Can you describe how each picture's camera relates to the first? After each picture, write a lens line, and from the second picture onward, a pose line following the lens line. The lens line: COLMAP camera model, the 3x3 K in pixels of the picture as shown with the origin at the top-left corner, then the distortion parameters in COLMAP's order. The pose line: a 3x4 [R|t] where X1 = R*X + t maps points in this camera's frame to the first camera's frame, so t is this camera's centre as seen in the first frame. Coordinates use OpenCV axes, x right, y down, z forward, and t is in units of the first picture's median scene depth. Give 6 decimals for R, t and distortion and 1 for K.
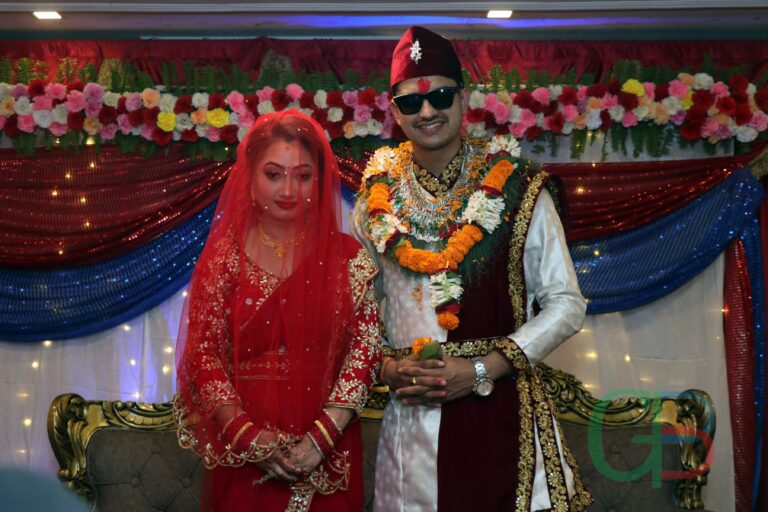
lens RADIAL K [[1212.5, 0, 379.0], [0, 1212.5, 255.7], [0, 0, 1]] dist [0.043279, 0.000000]
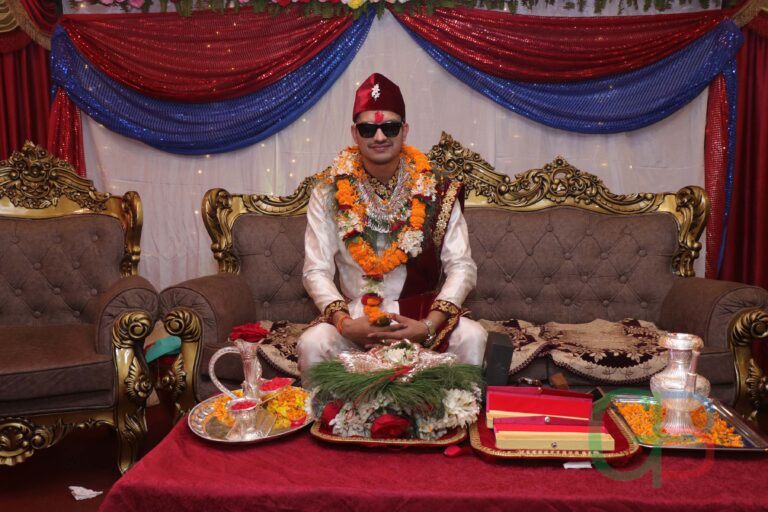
lens RADIAL K [[713.9, 0, 383.2], [0, 713.9, 253.1], [0, 0, 1]] dist [-0.007215, 0.000000]
pose [[0.997416, 0.006818, -0.071523, -0.012540], [0.005739, 0.984748, 0.173894, 0.042280], [0.071618, -0.173855, 0.982164, 0.199510]]
